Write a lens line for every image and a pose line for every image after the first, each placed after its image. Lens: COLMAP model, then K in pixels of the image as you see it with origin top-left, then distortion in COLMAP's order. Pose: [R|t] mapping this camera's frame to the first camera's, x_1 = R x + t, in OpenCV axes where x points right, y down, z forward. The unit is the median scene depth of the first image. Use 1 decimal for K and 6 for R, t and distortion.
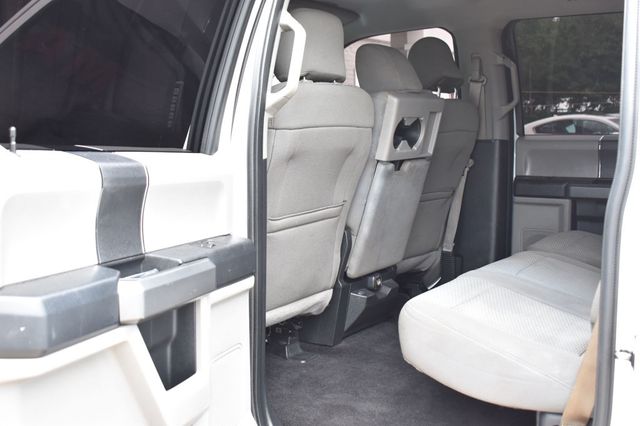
lens RADIAL K [[751.4, 0, 320.4], [0, 751.4, 211.7], [0, 0, 1]] dist [-0.011378, 0.000000]
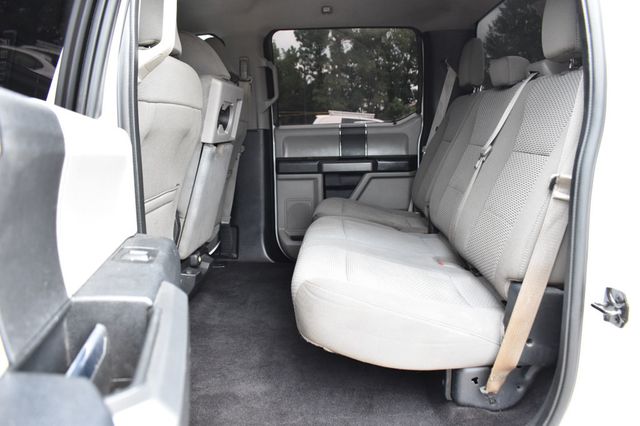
lens RADIAL K [[500.4, 0, 320.7], [0, 500.4, 214.0], [0, 0, 1]] dist [-0.092133, 0.009912]
pose [[0.870919, -0.095867, 0.481985, -0.109393], [0.074610, 0.995212, 0.063131, -0.002648], [-0.485729, -0.019021, 0.873902, 0.297614]]
